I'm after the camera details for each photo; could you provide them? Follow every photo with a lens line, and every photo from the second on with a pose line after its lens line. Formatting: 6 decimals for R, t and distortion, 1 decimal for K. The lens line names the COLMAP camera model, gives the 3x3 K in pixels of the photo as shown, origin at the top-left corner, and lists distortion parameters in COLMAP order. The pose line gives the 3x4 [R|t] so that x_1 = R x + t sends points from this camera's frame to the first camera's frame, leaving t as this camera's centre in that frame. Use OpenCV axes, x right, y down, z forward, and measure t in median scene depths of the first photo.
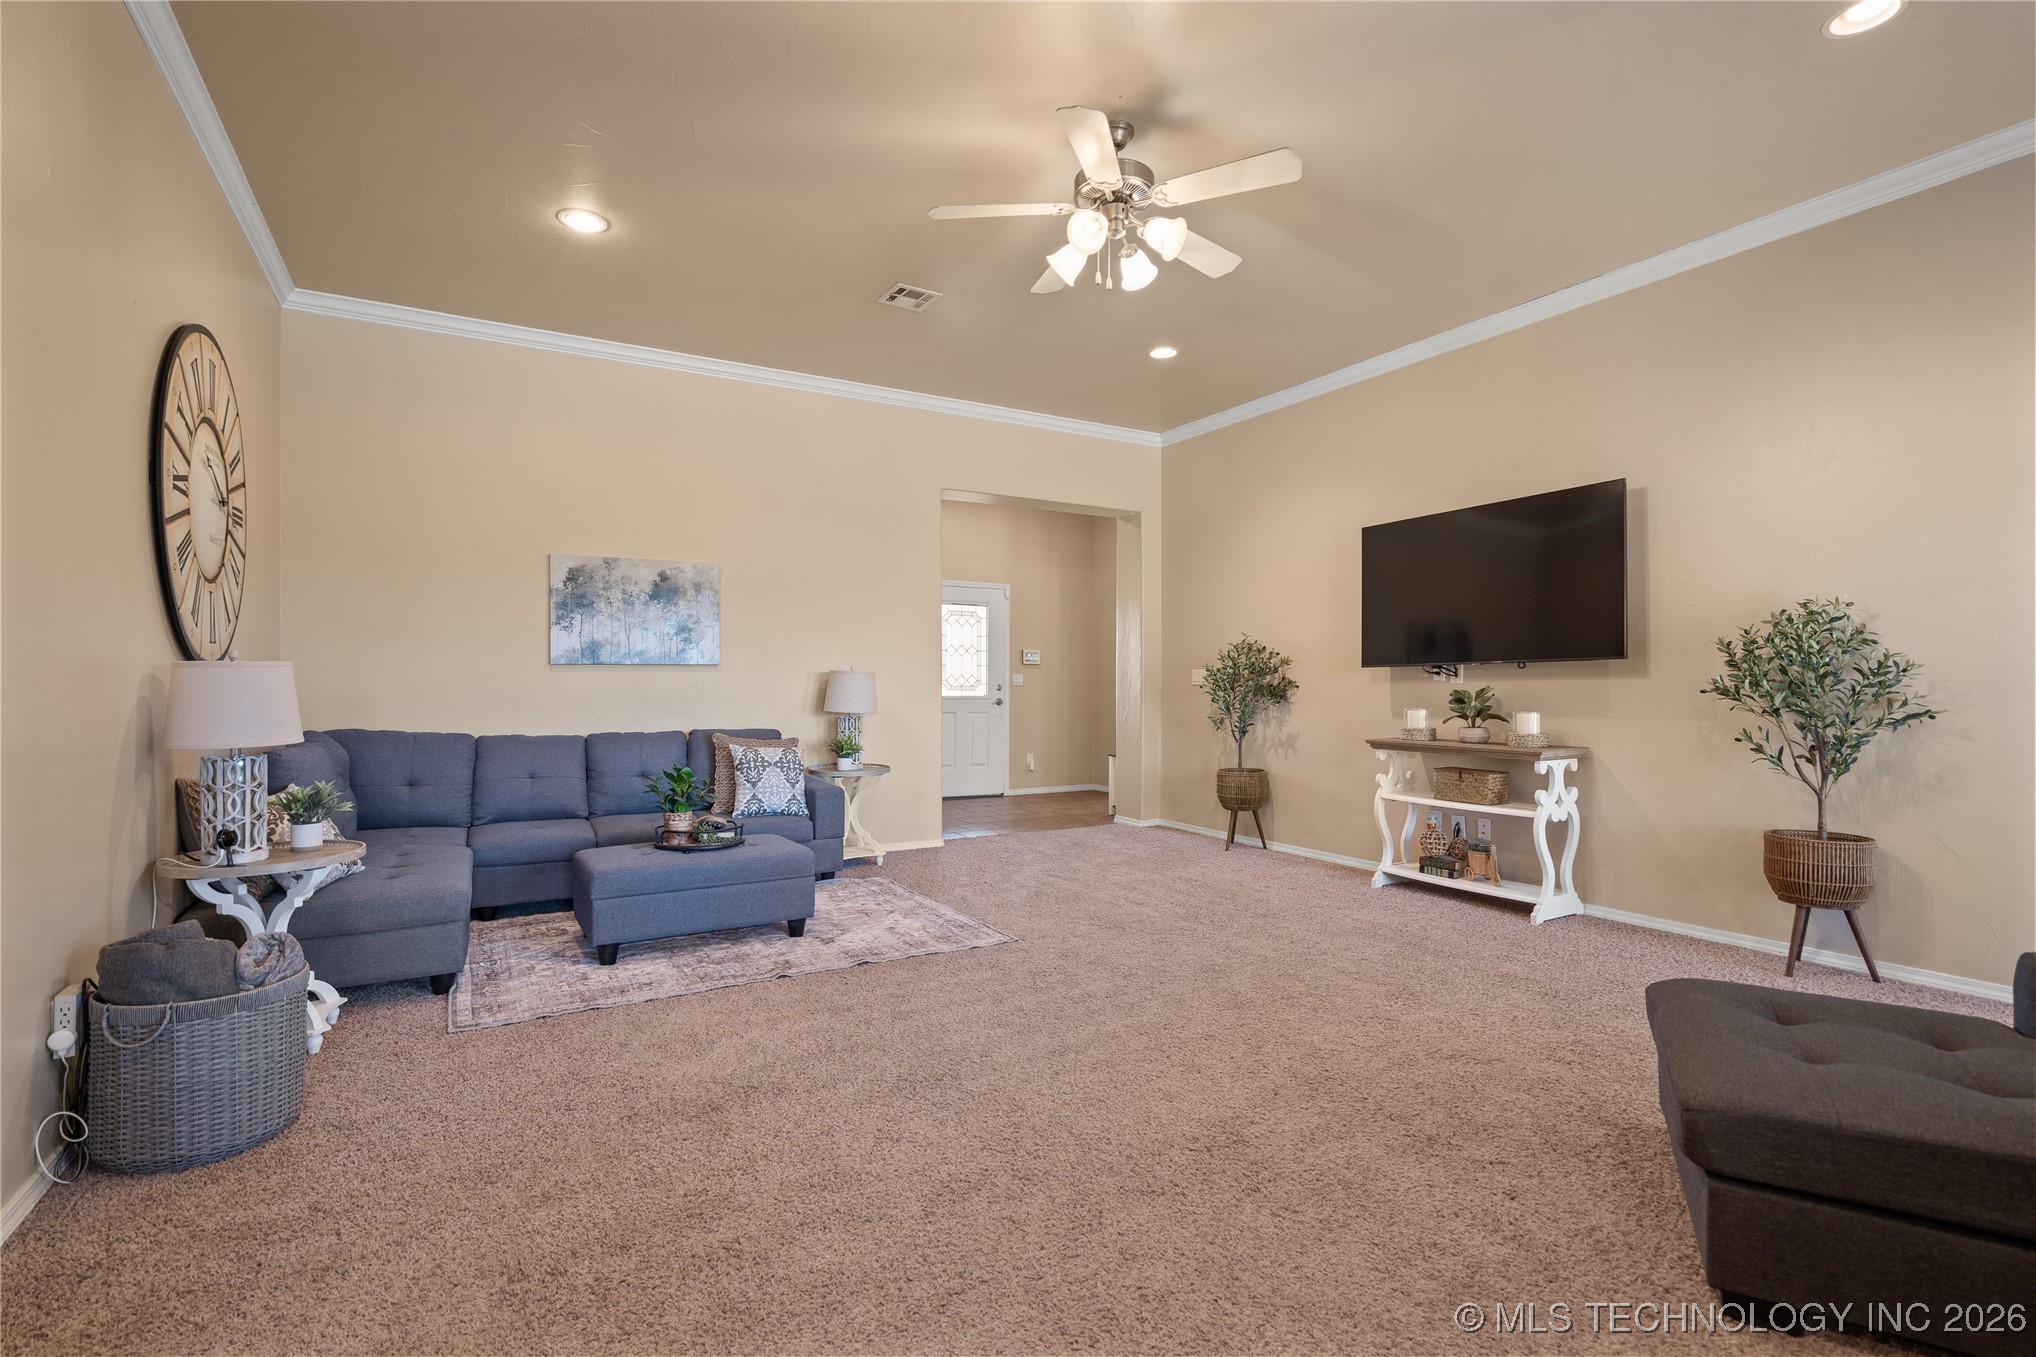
lens RADIAL K [[945.0, 0, 1014.7], [0, 945.0, 682.4], [0, 0, 1]] dist [0.000092, 0.001309]
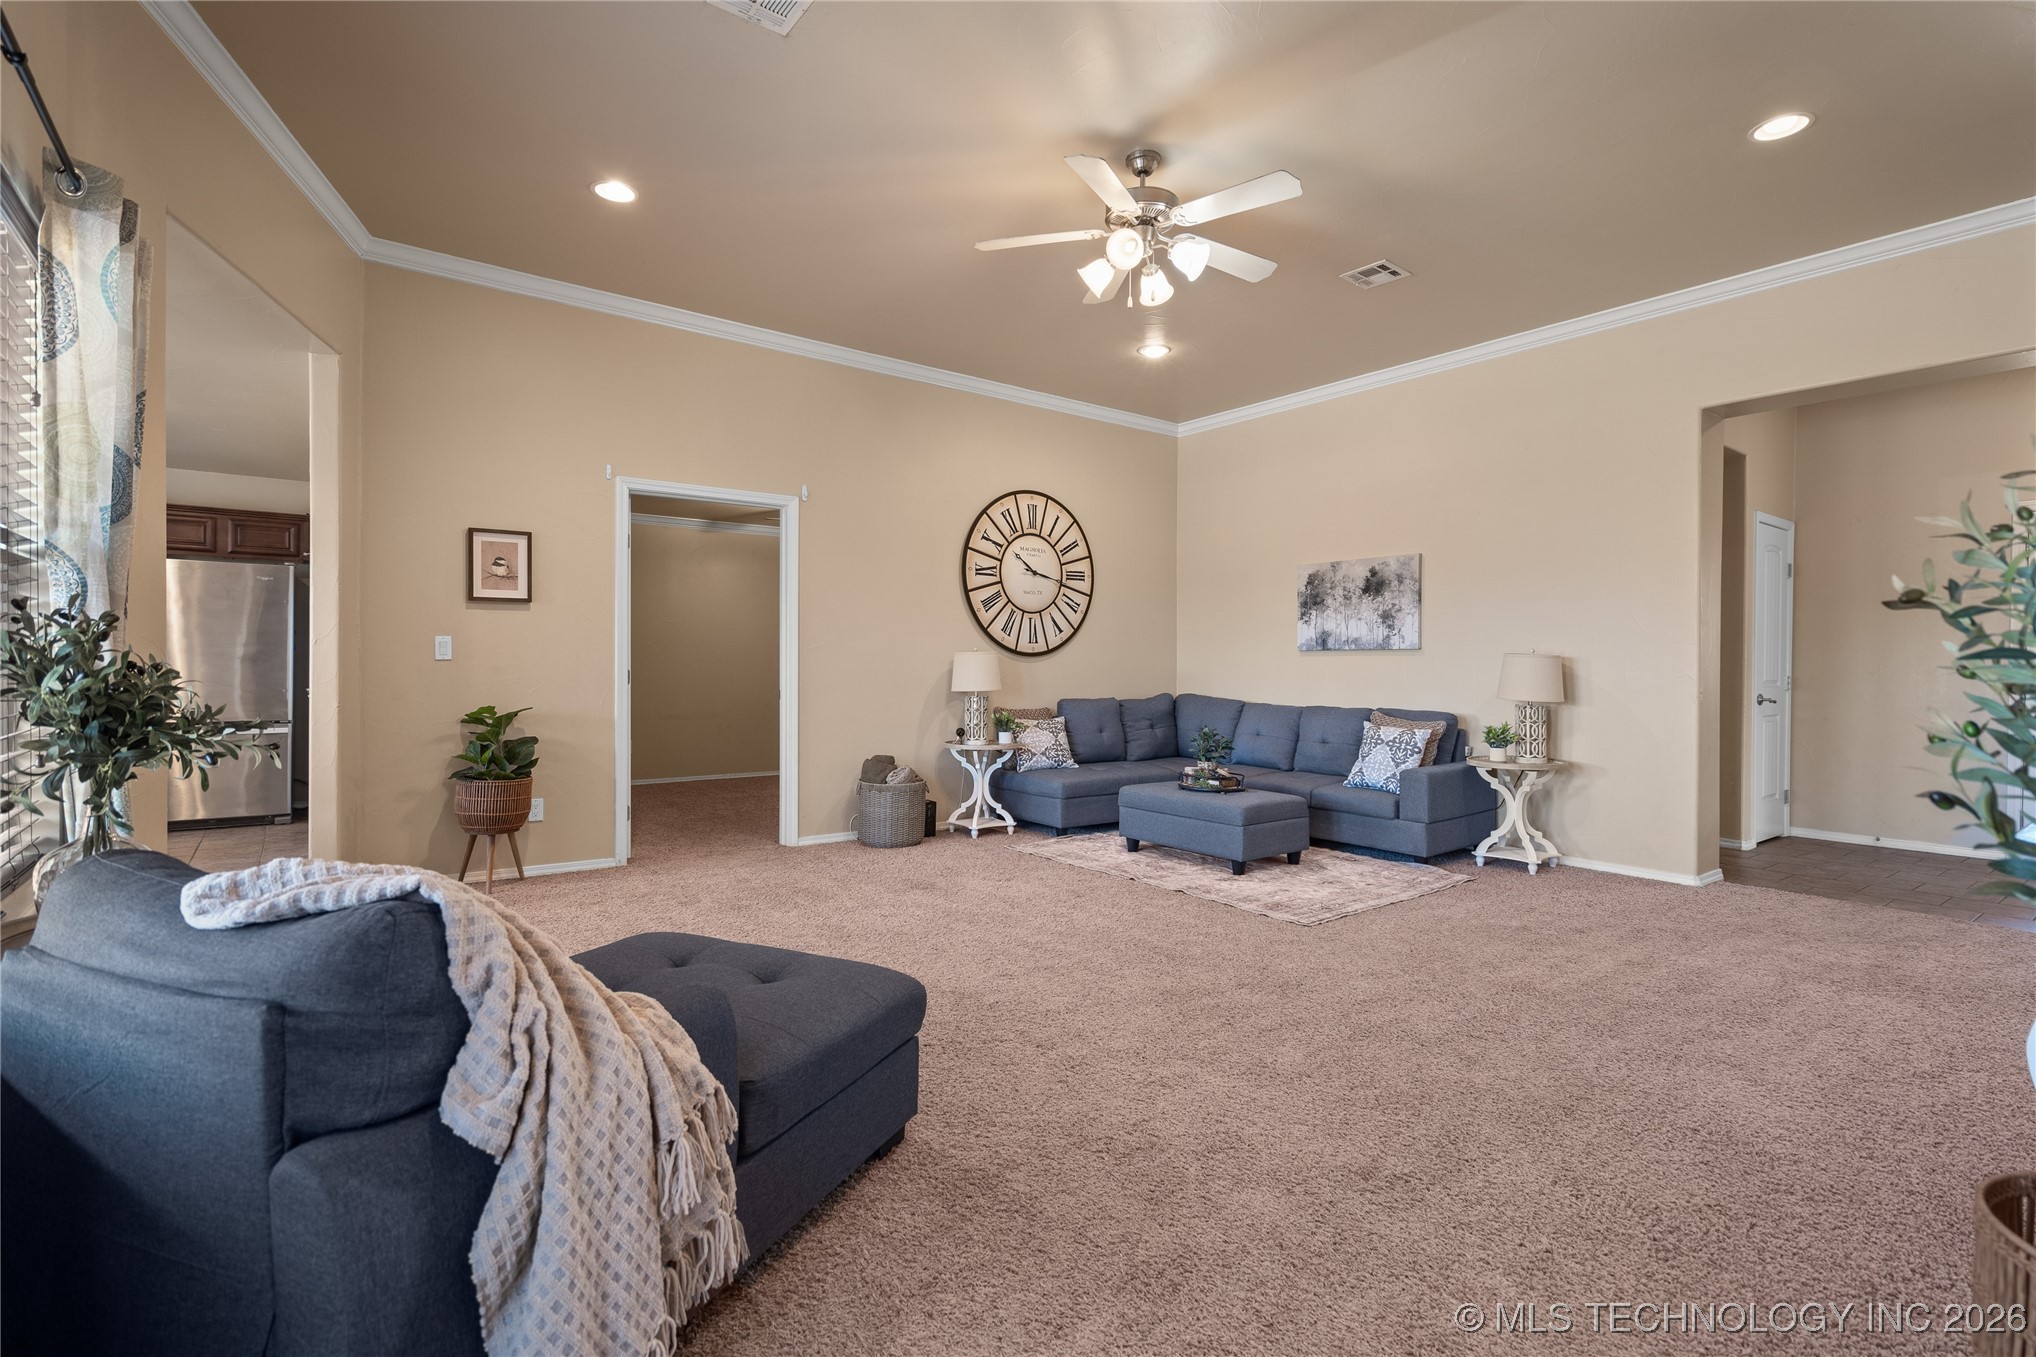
lens RADIAL K [[945.0, 0, 1010.0], [0, 945.0, 674.9], [0, 0, 1]] dist [0.000092, 0.001309]
pose [[0.120188, 0.013326, -0.992662, 0.702208], [-0.009181, 0.999882, 0.012311, 0.001680], [0.992709, 0.007634, 0.120296, 0.428705]]
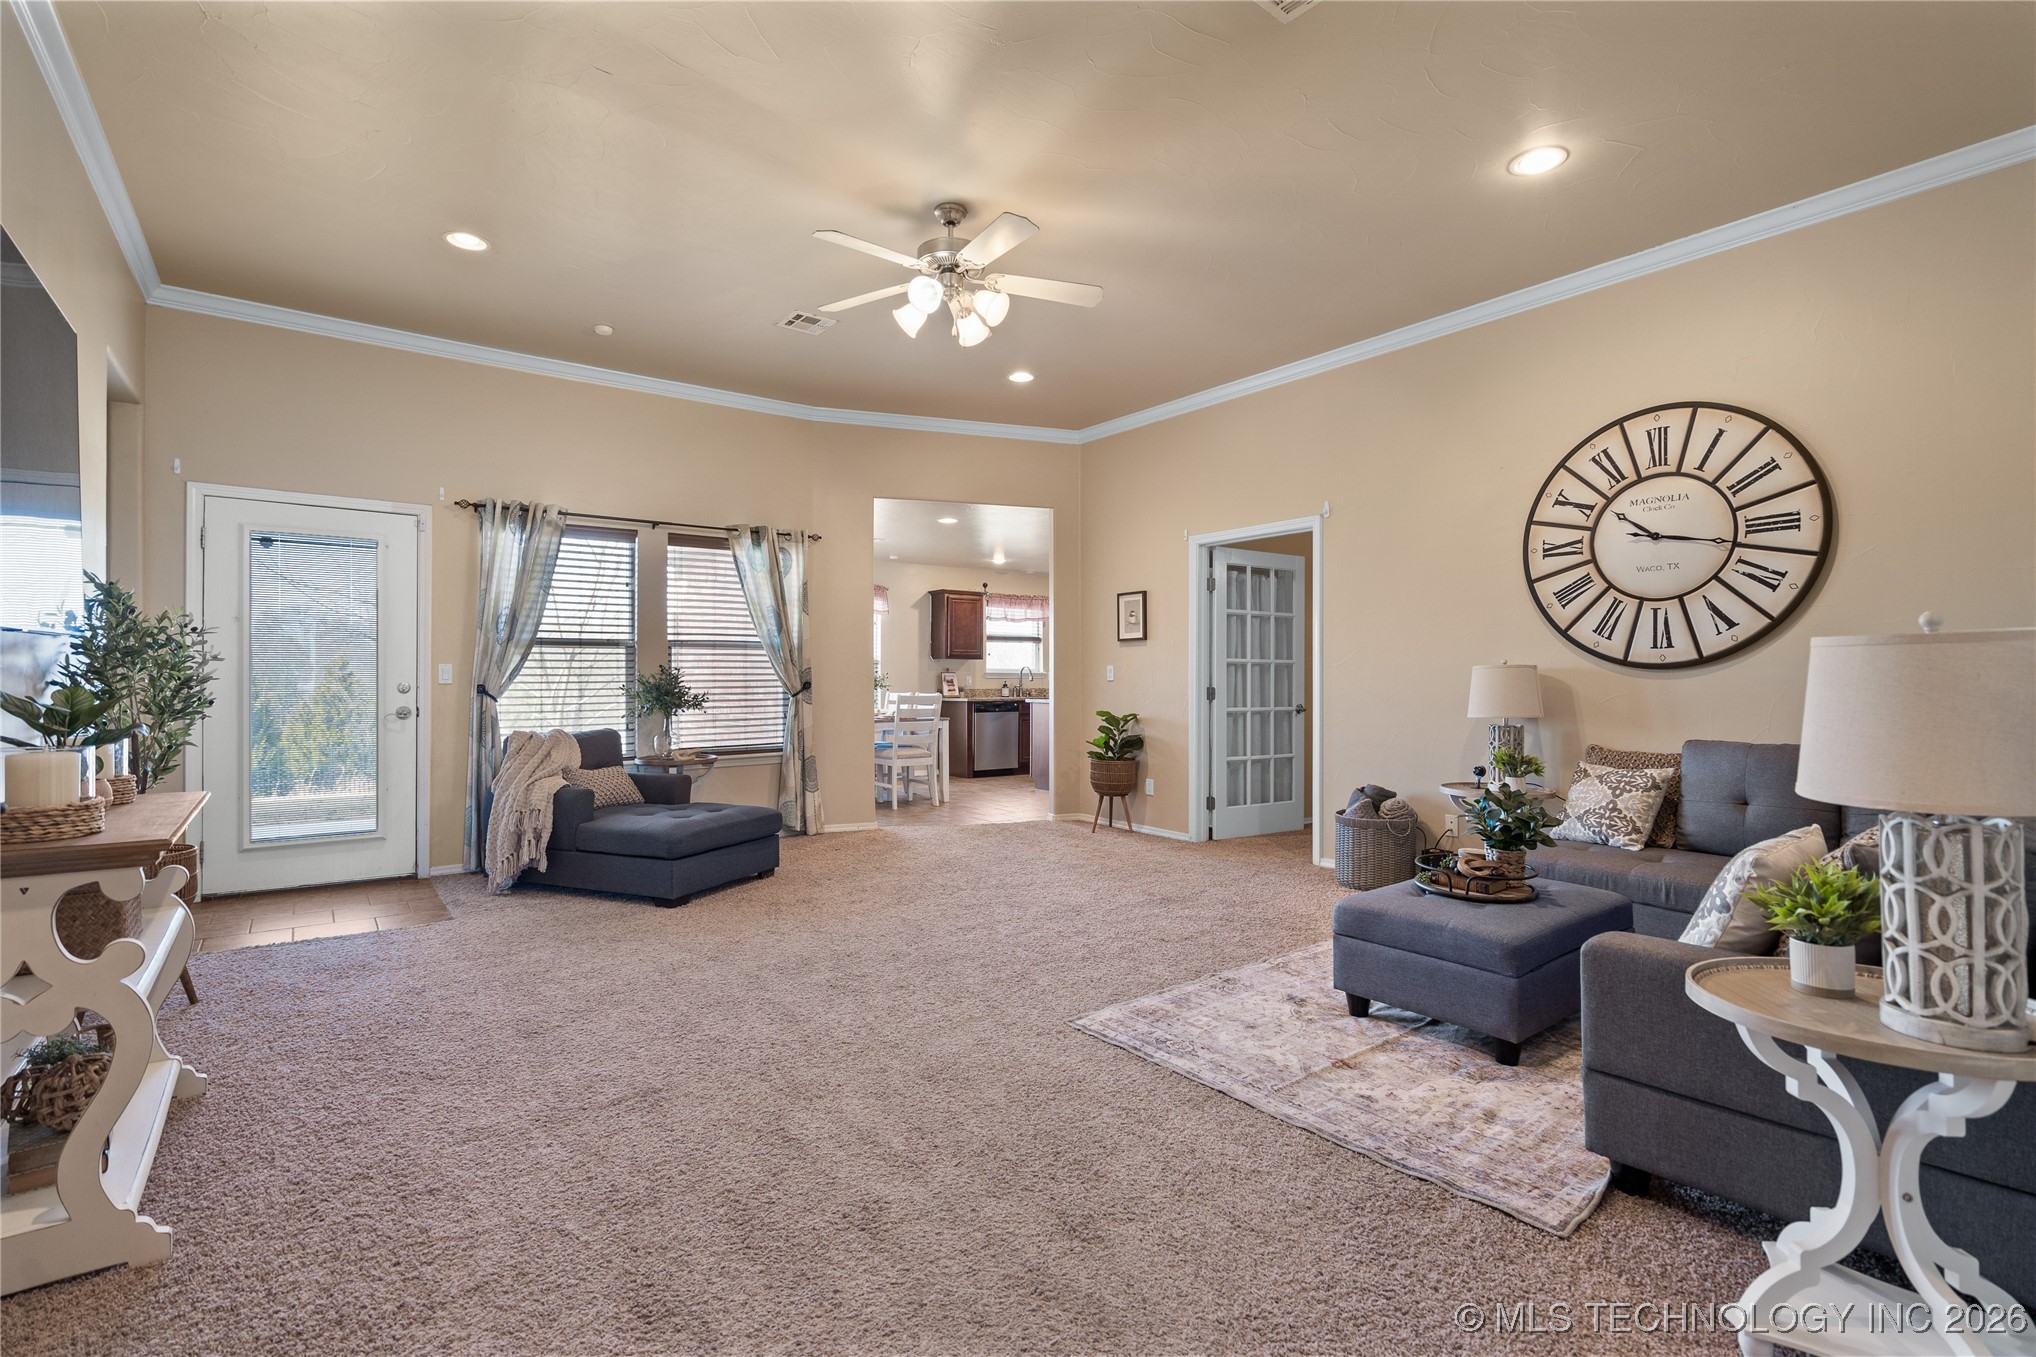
lens RADIAL K [[945.0, 0, 1030.8], [0, 945.0, 679.8], [0, 0, 1]] dist [0.000092, 0.001309]
pose [[-0.991132, -0.001560, -0.132869, 0.086748], [-0.001702, 0.999998, 0.000955, 0.001207], [0.132867, 0.001173, -0.991133, 1.314012]]
